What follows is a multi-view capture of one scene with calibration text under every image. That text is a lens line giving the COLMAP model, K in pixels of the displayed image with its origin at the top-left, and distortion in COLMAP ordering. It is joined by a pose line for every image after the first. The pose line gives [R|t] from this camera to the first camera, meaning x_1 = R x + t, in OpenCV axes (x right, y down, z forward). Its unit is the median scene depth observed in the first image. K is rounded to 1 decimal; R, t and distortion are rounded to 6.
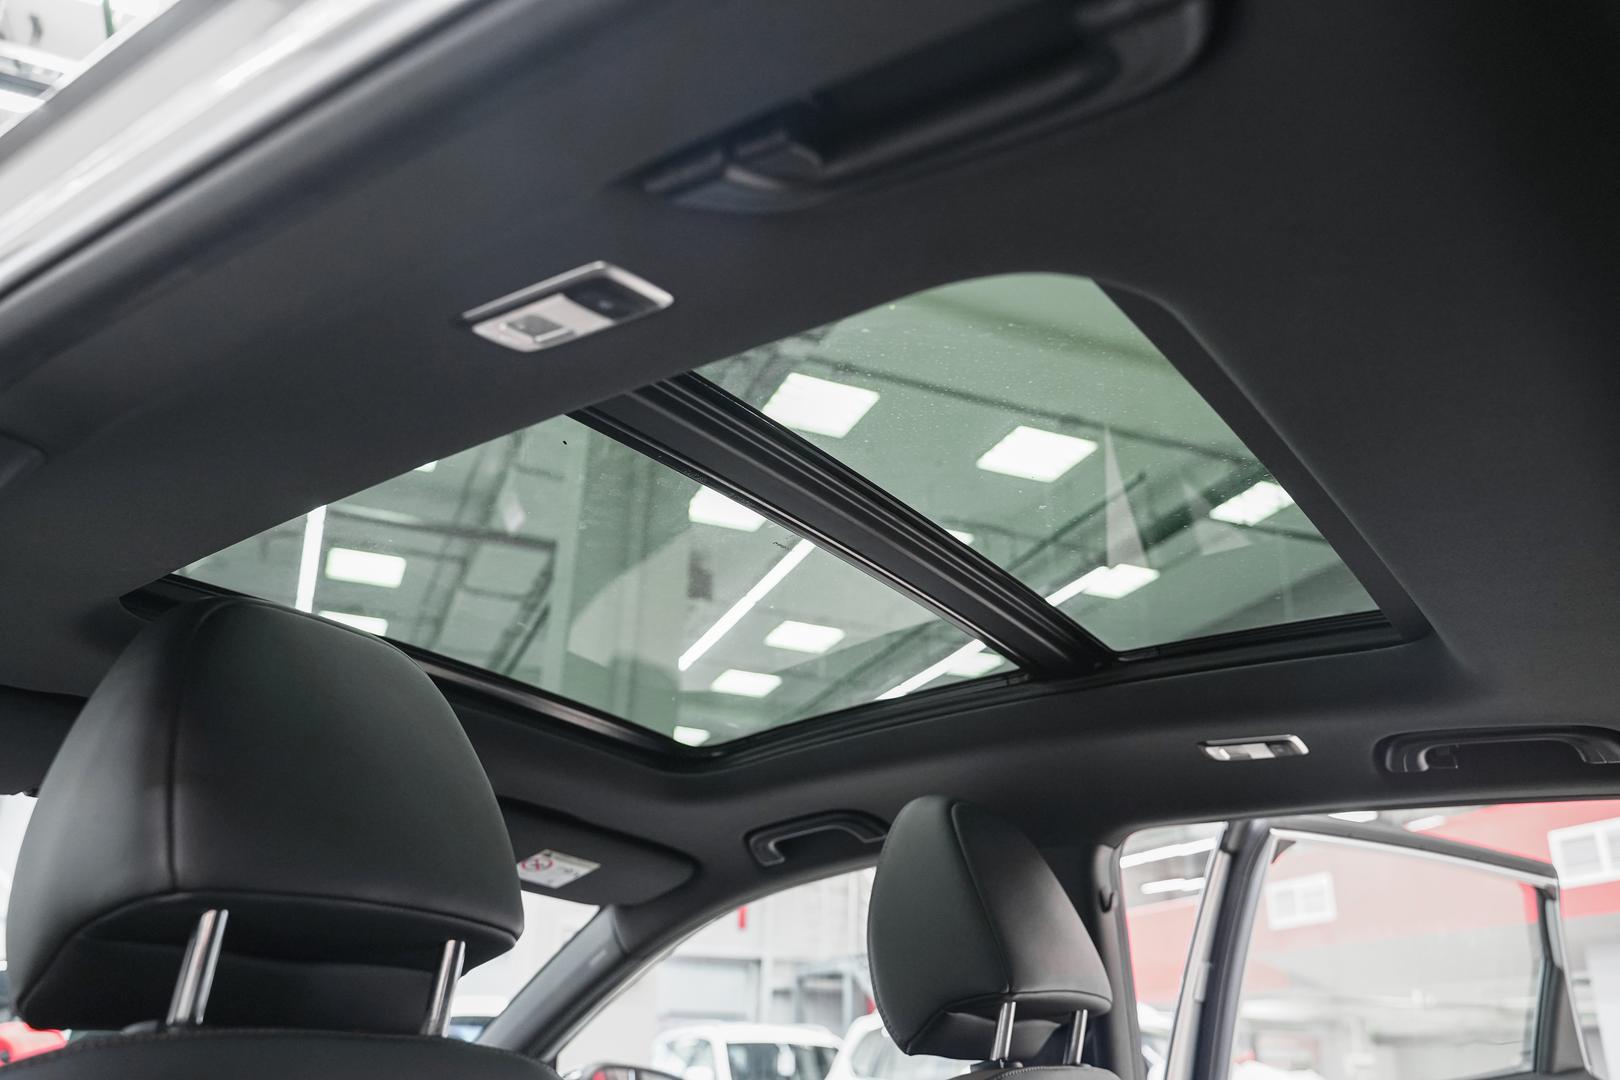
lens RADIAL K [[1288.4, 0, 810.0], [0, 1288.4, 540.0], [0, 0, 1]] dist [-0.011417, -0.008054]
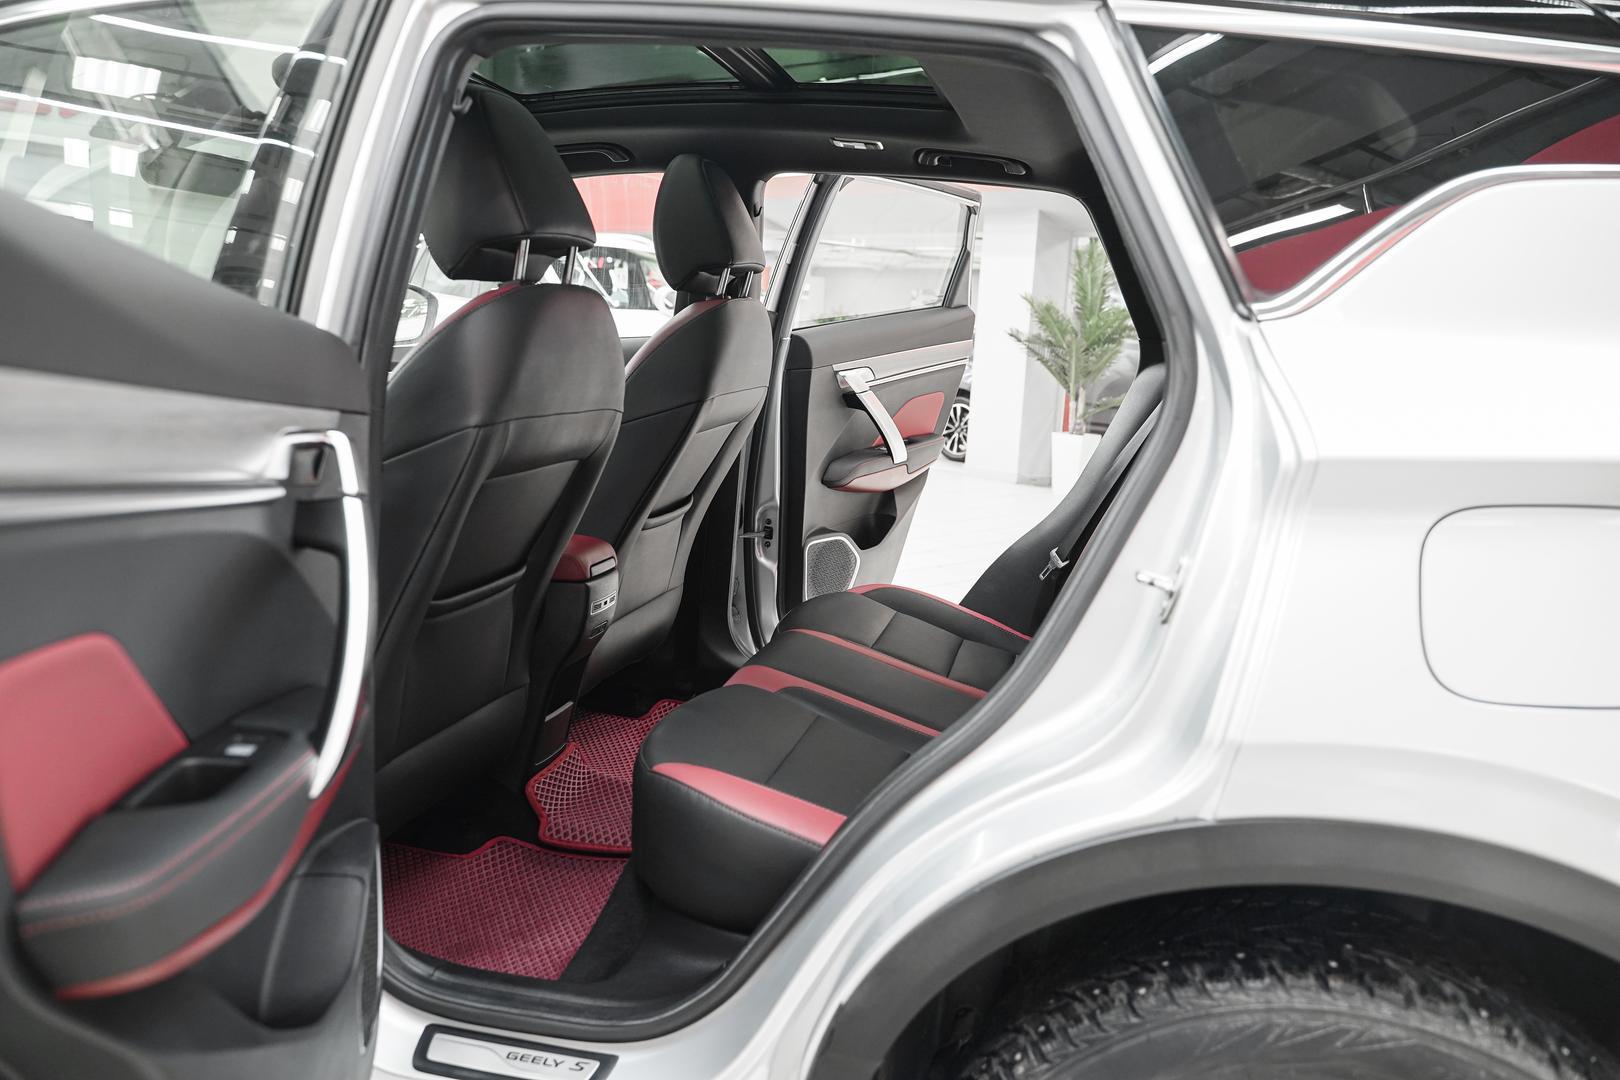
lens RADIAL K [[1288.4, 0, 810.0], [0, 1288.4, 540.0], [0, 0, 1]] dist [-0.011417, -0.008054]
pose [[0.922472, -0.051884, 0.382561, -0.472455], [-0.166125, 0.841148, 0.514657, -0.309319], [-0.348493, -0.538310, 0.767317, -0.744397]]
